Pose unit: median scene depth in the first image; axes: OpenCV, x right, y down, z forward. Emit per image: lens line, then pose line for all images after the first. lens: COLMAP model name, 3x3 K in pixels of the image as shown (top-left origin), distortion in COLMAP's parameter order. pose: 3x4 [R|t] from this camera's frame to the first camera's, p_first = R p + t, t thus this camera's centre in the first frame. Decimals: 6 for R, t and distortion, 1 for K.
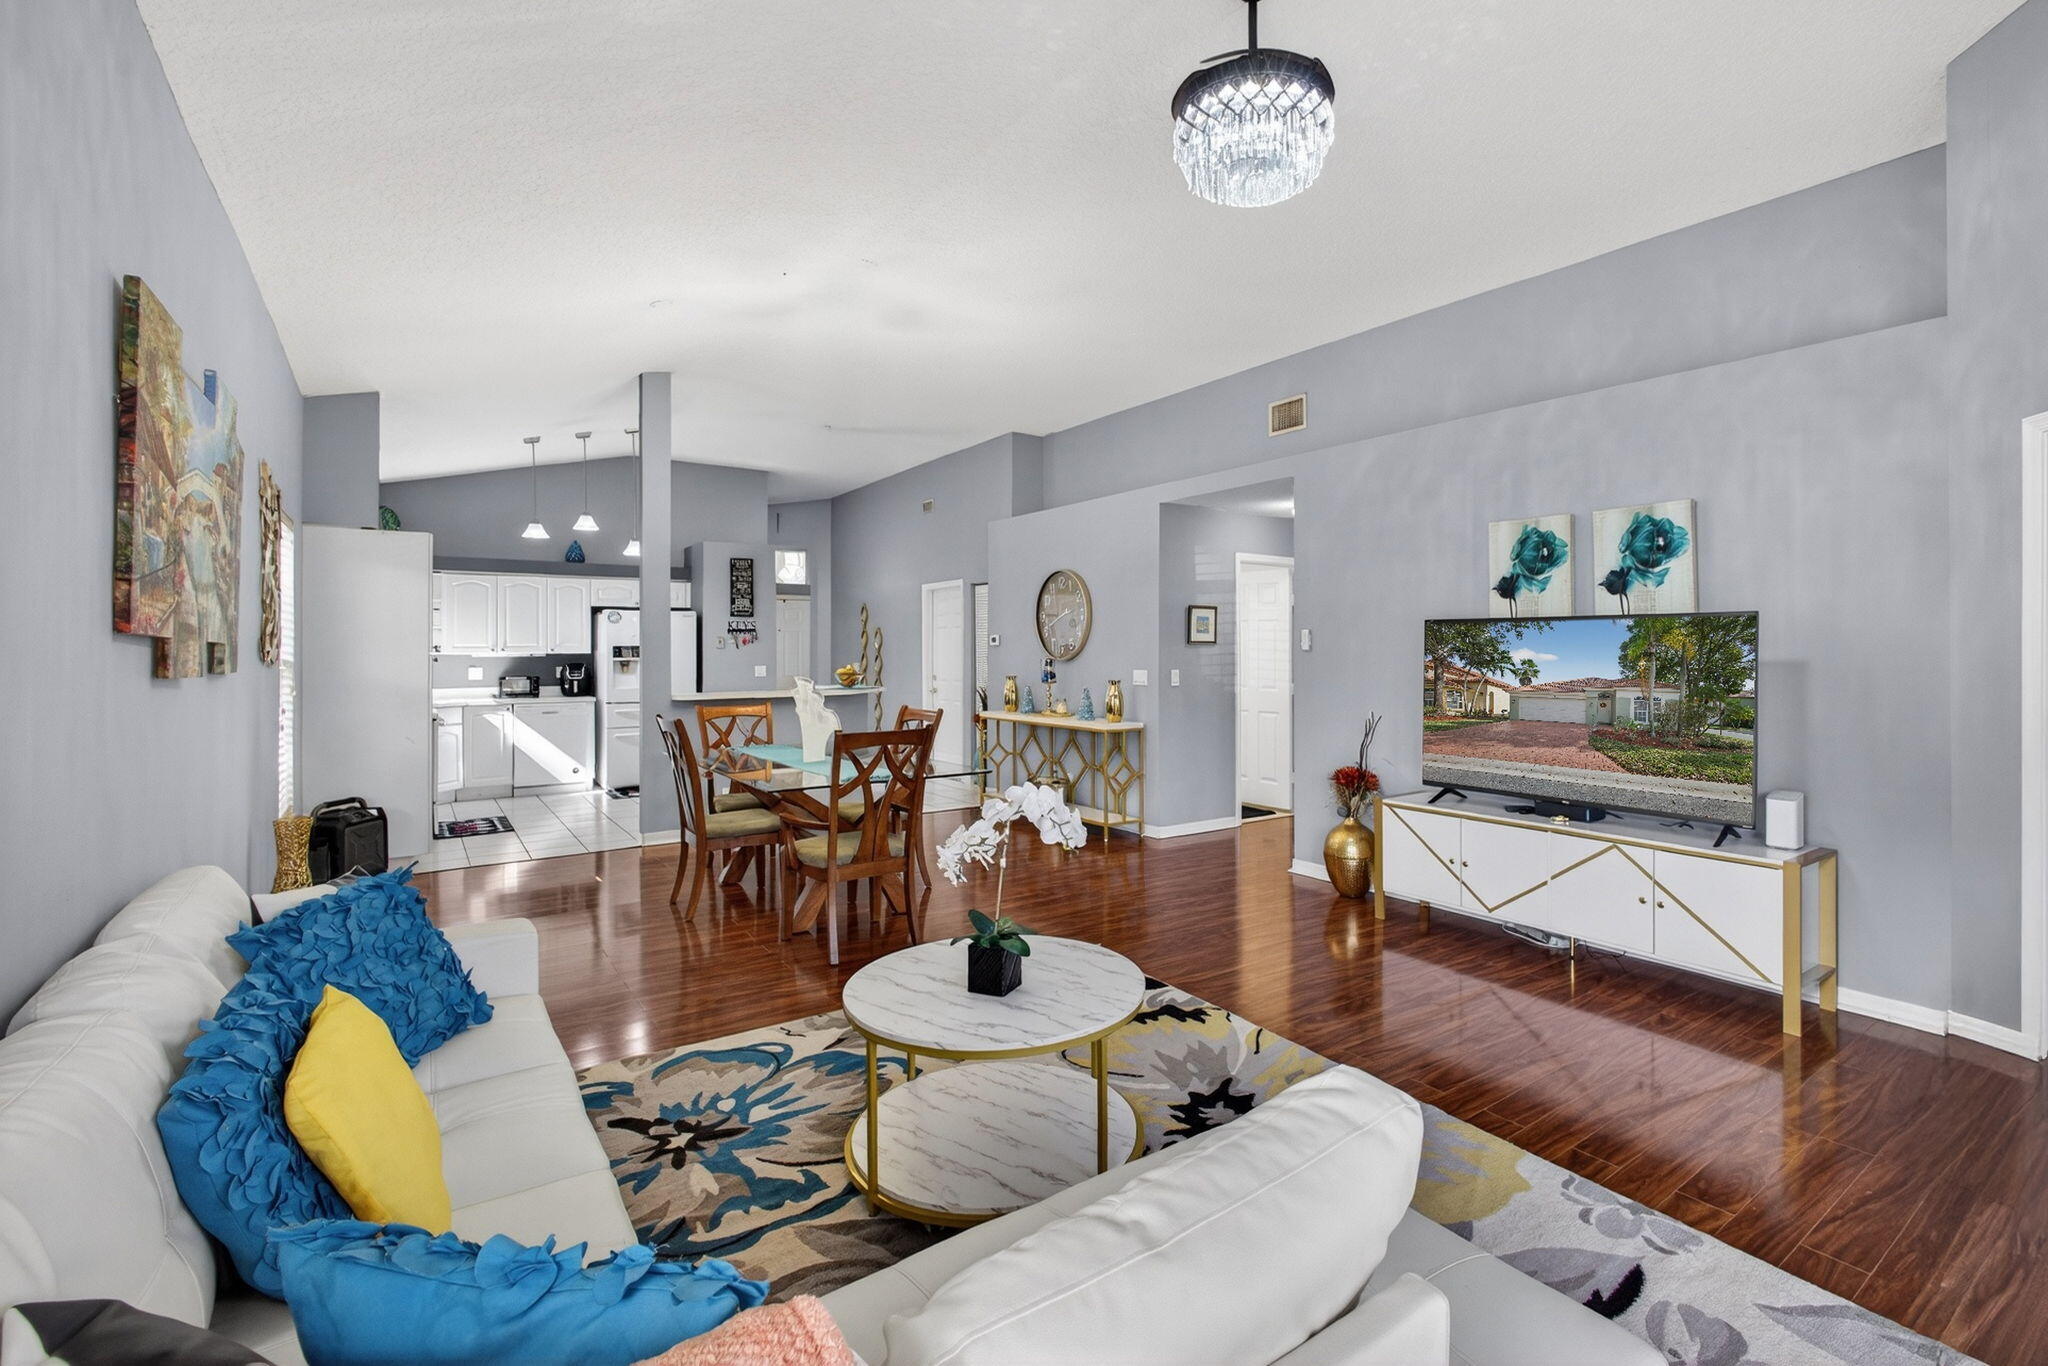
lens RADIAL K [[913.3, 0, 1023.9], [0, 913.3, 638.6], [0, 0, 1]] dist [-0.001165, -0.000052]
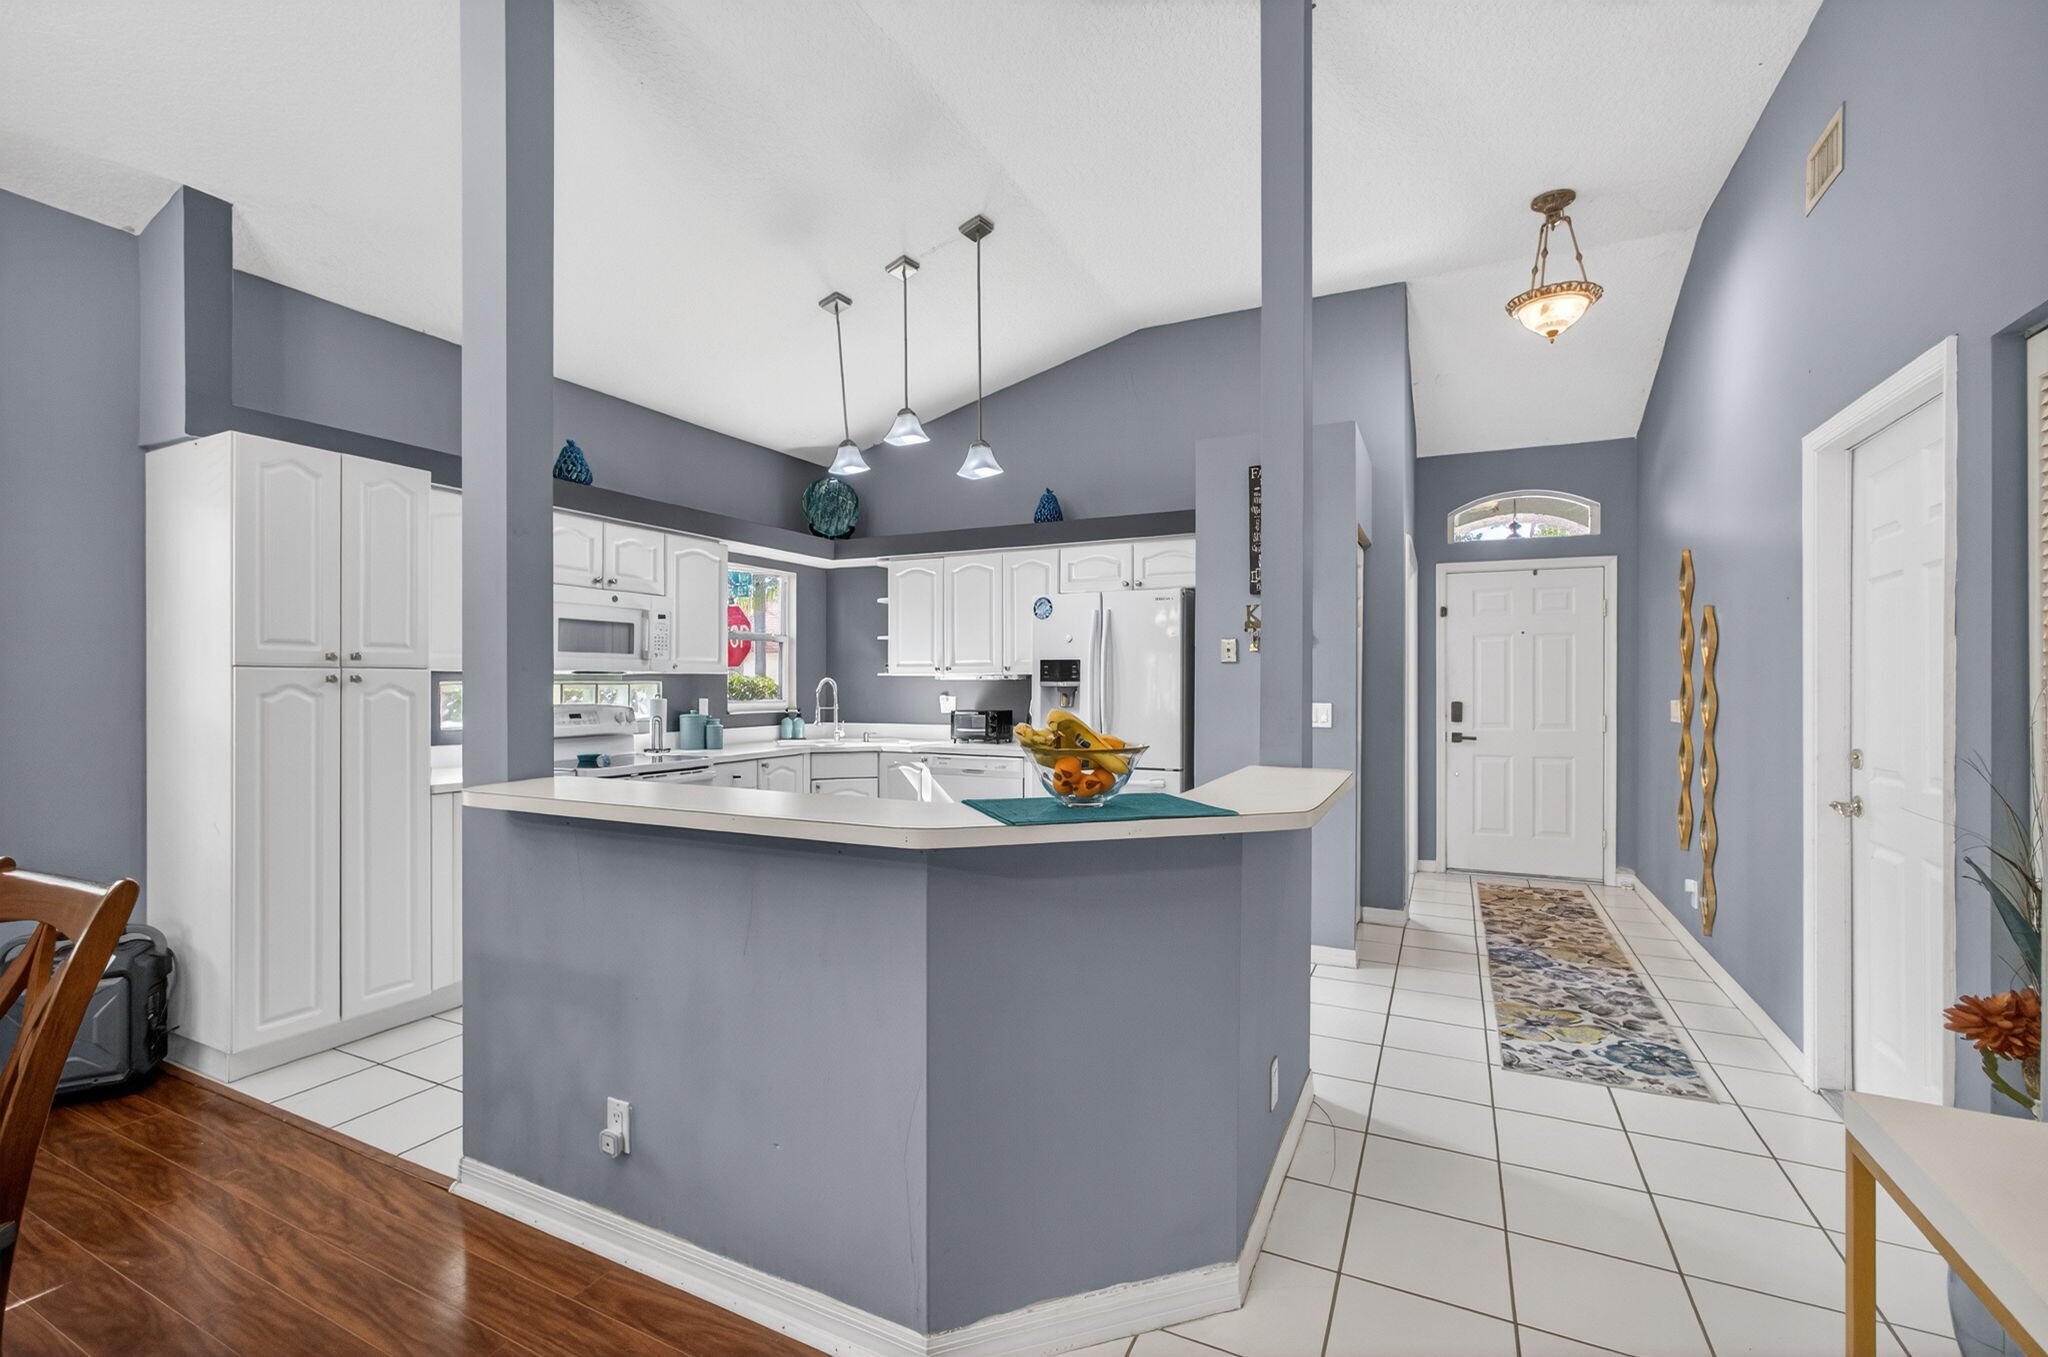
lens RADIAL K [[880.9, 0, 1024.0], [0, 880.9, 678.5], [0, 0, 1]] dist [-0.002293, -0.000141]
pose [[0.510557, -0.001216, -0.859843, 0.003993], [0.008096, 0.999961, 0.003393, 0.050591], [0.859806, -0.008693, 0.510548, 2.122291]]
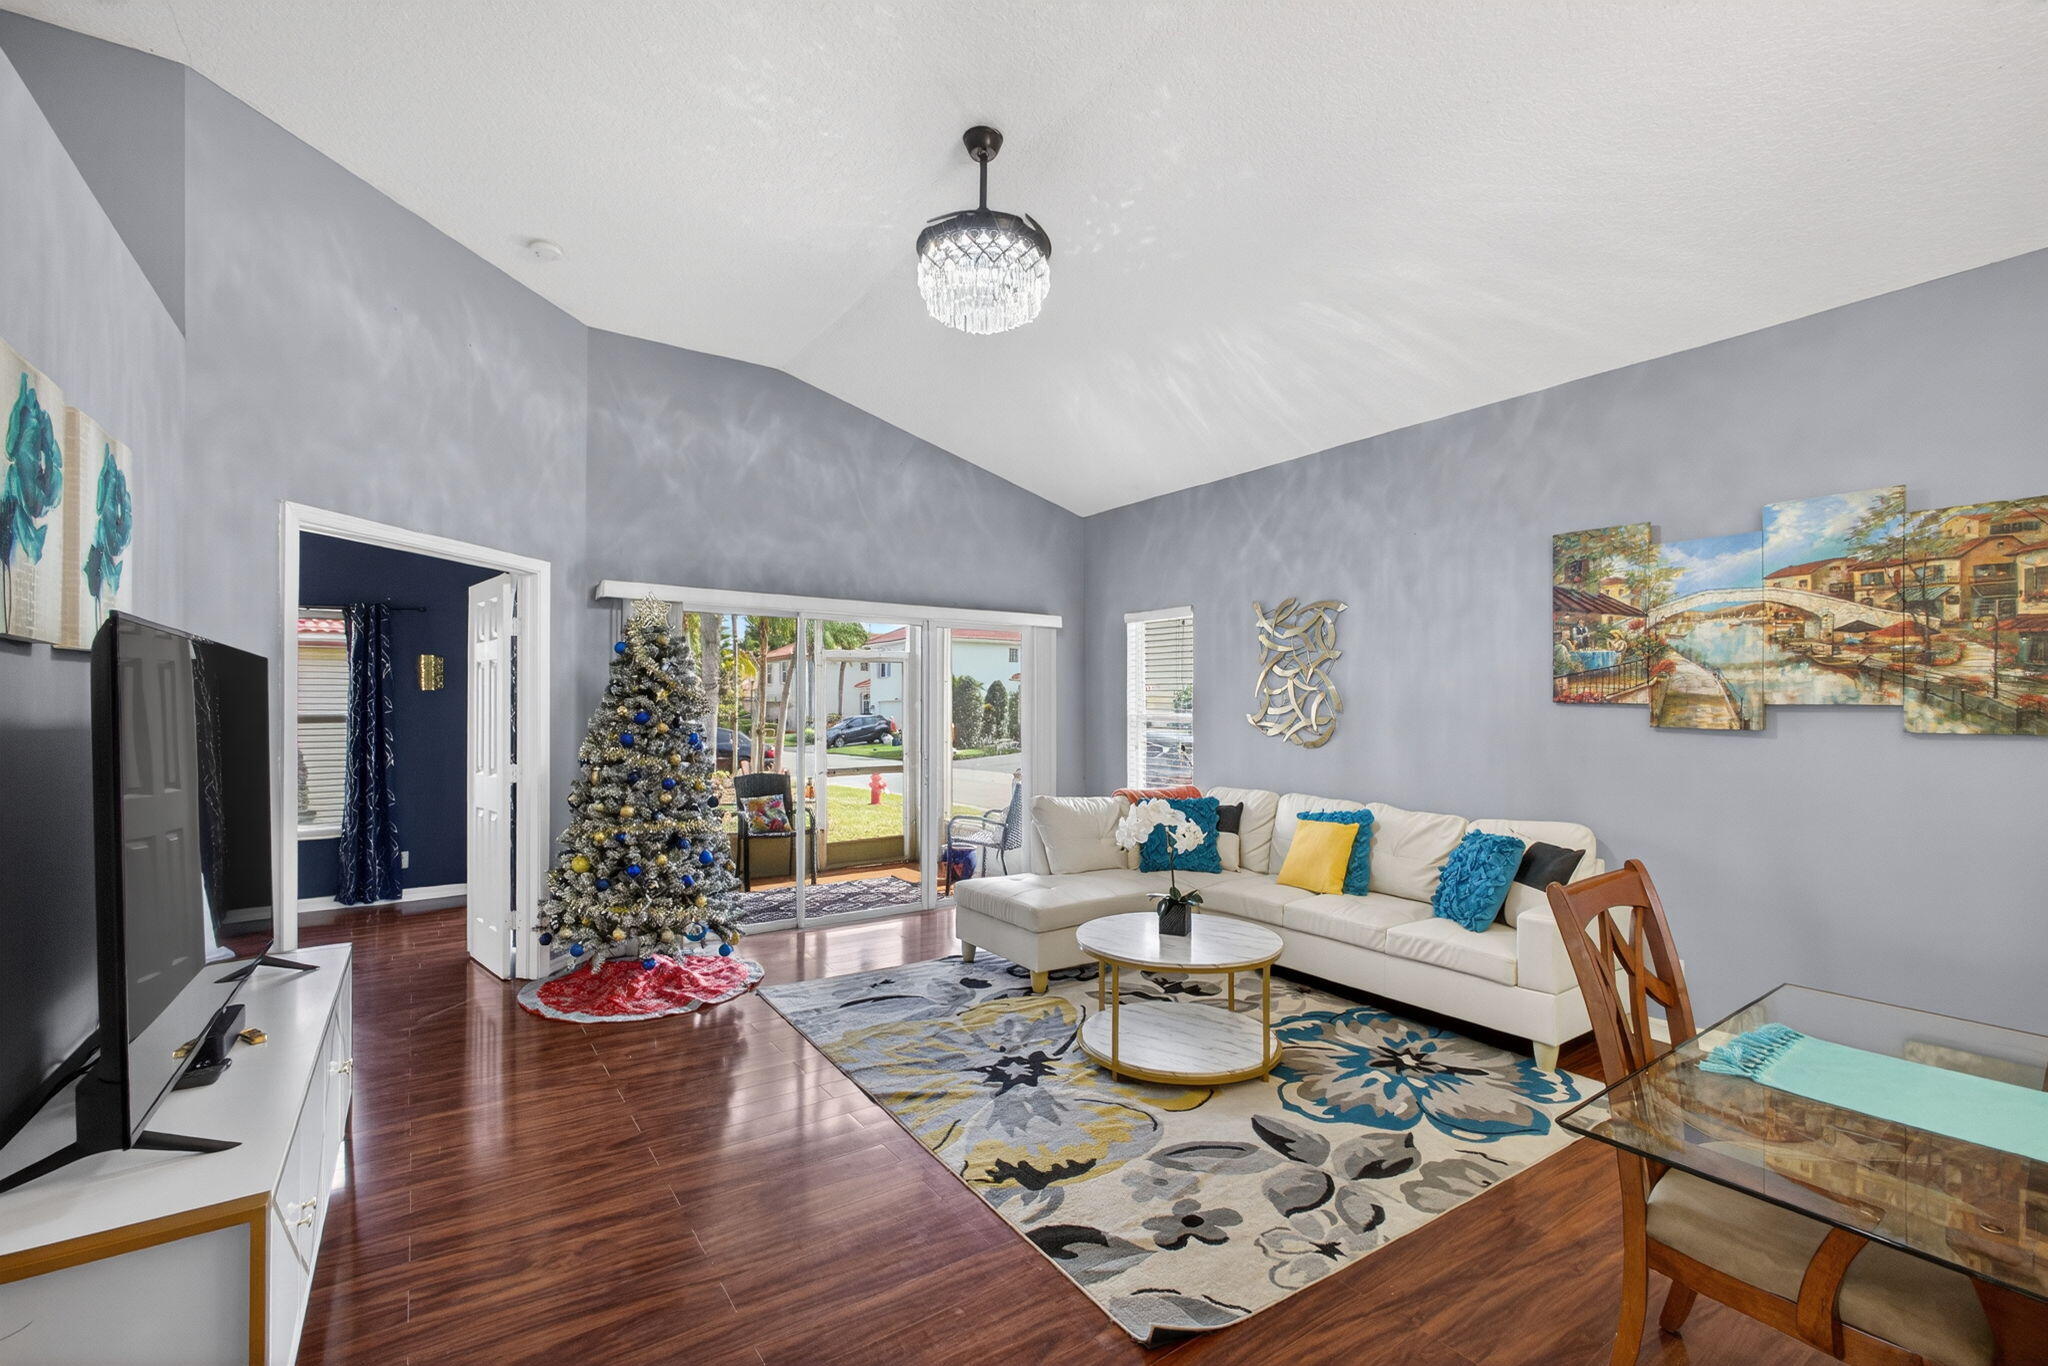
lens RADIAL K [[883.0, 0, 1015.0], [0, 883.0, 699.5], [0, 0, 1]] dist [-0.000874, 0.000077]
pose [[-0.999380, -0.001134, -0.035187, 0.220345], [-0.000466, 0.999820, -0.018963, 0.019946], [0.035202, -0.018935, -0.999201, 1.892326]]
